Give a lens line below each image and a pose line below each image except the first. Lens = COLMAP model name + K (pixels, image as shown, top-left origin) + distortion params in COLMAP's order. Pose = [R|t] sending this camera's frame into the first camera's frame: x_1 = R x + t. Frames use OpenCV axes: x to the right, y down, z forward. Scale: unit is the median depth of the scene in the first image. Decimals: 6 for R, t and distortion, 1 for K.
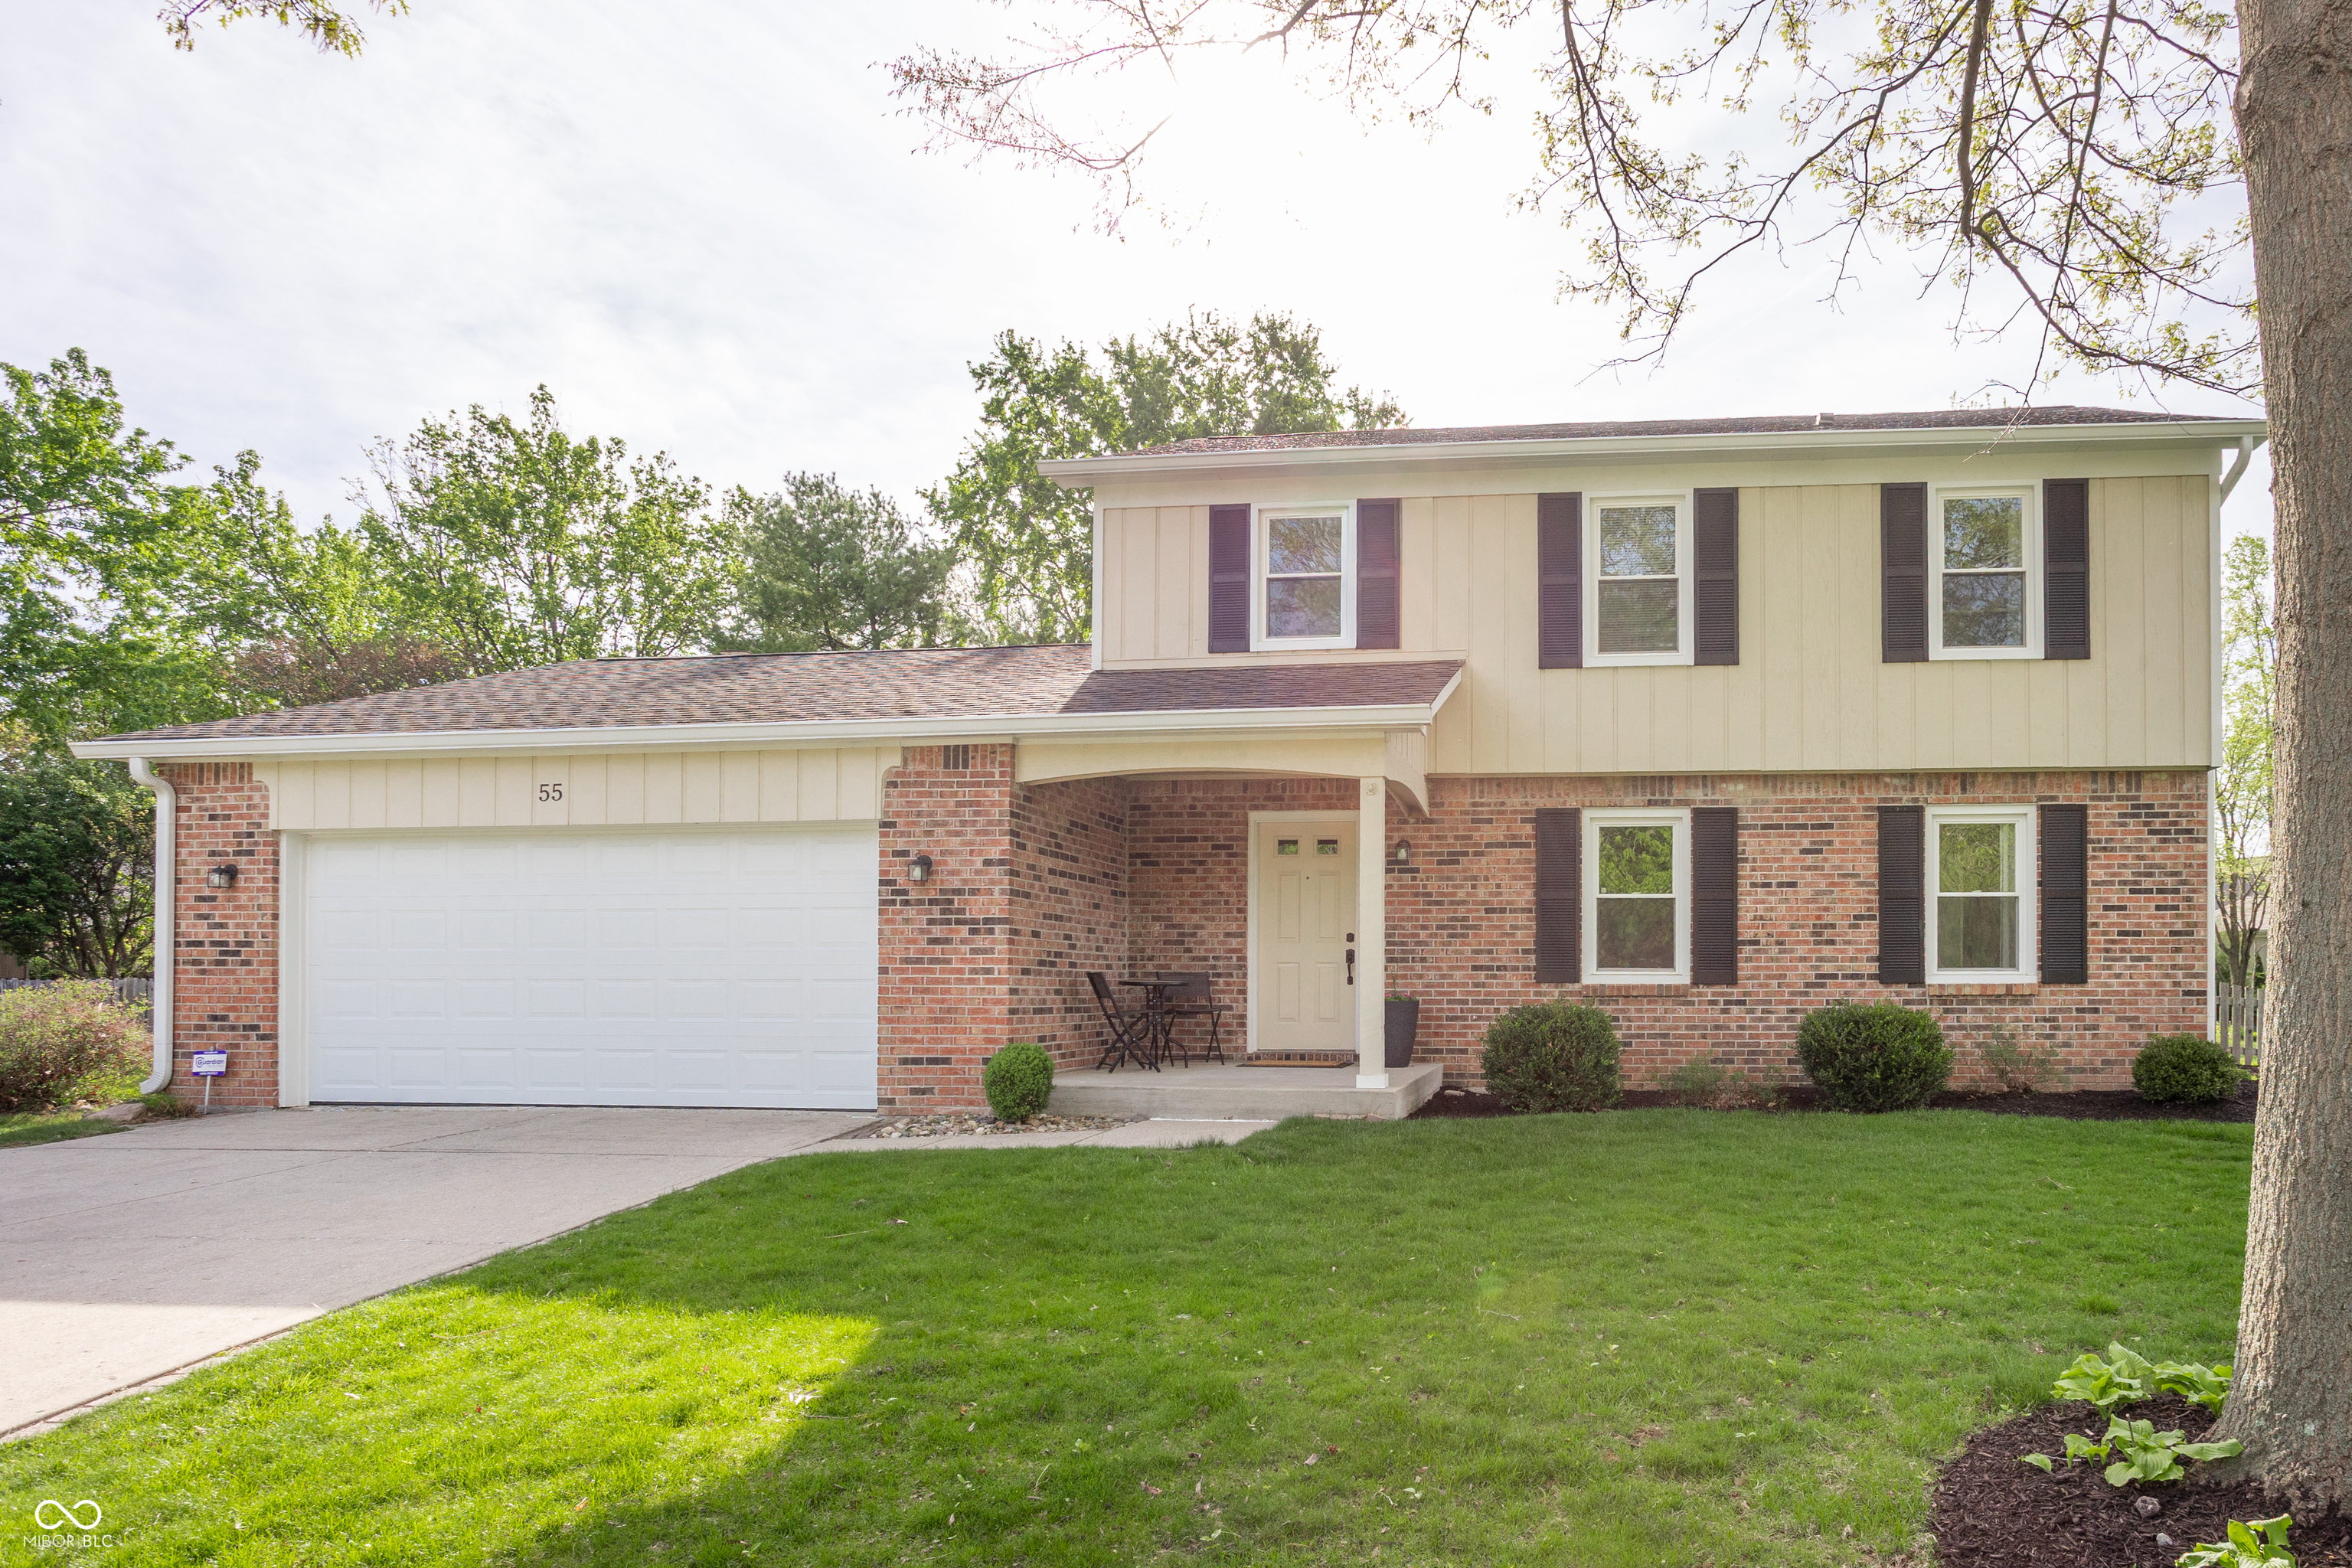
lens RADIAL K [[1308.3, 0, 1174.3], [0, 1308.3, 785.0], [0, 0, 1]] dist [-0.005839, -0.001184]
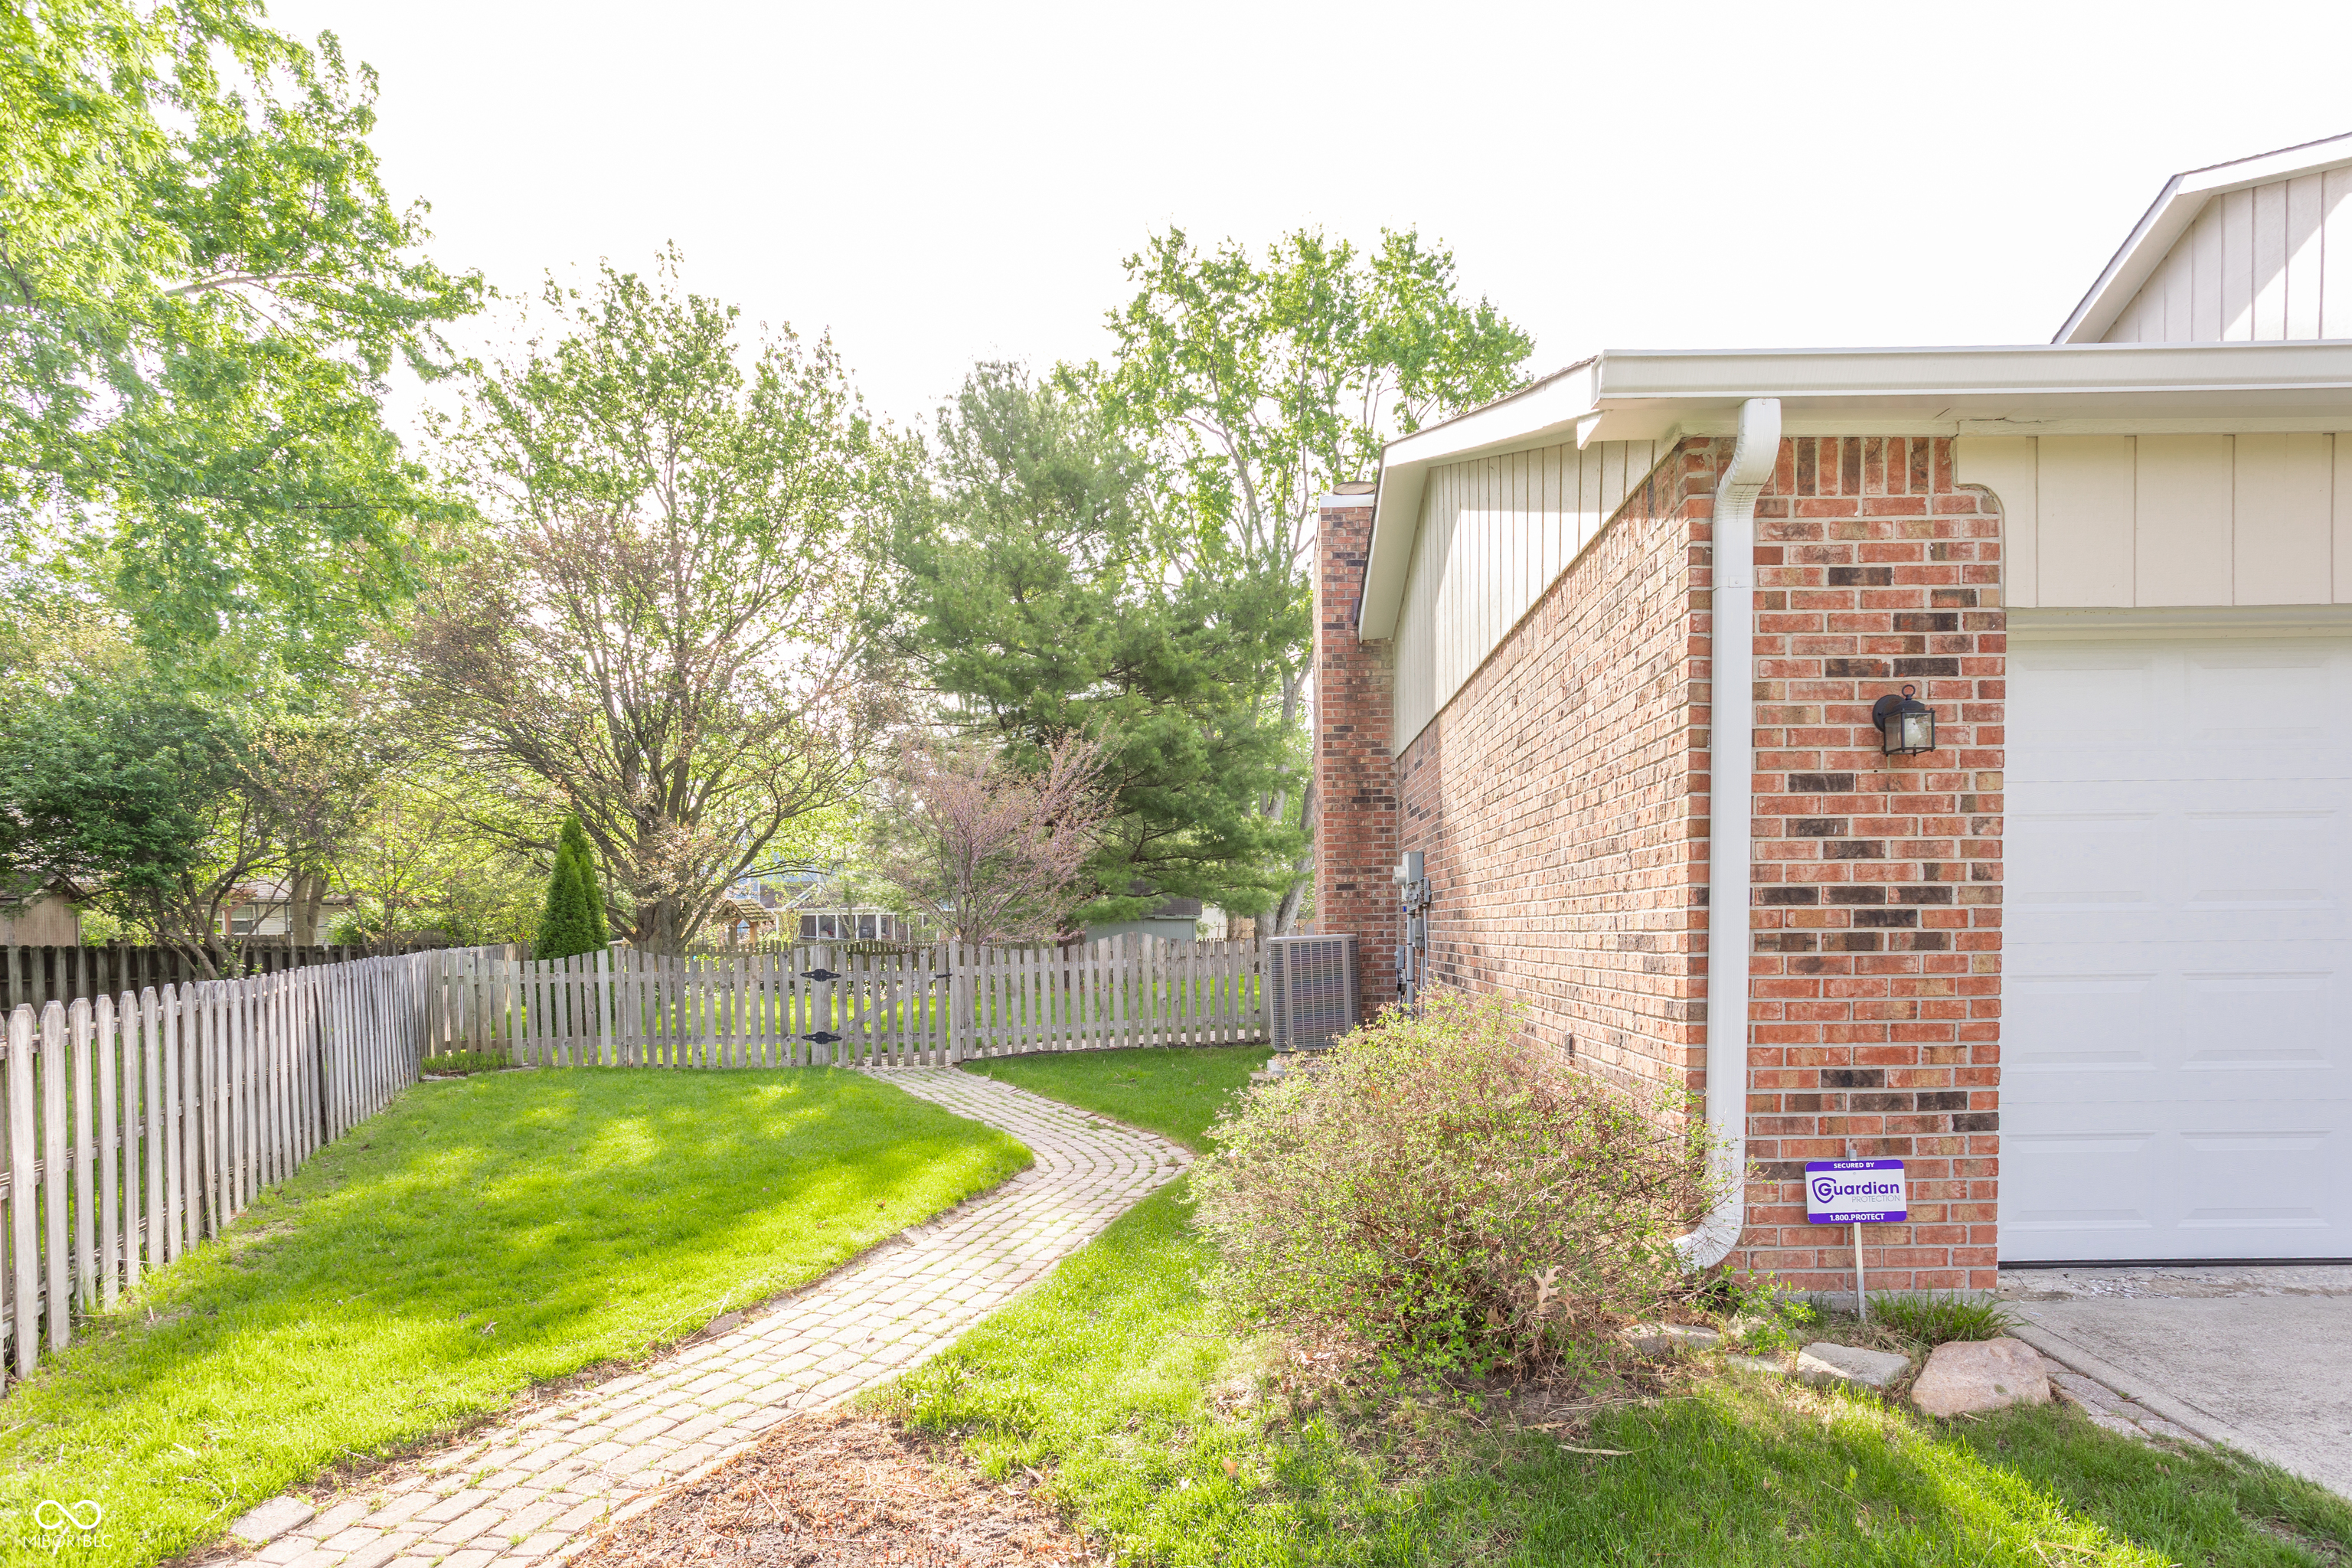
lens RADIAL K [[1232.8, 0, 1178.8], [0, 1232.8, 789.2], [0, 0, 1]] dist [-0.006232, 0.000394]
pose [[0.996269, -0.003016, 0.086253, -0.973103], [-0.000738, 0.999055, 0.043450, 0.073223], [-0.086303, -0.043351, 0.995325, 0.643895]]
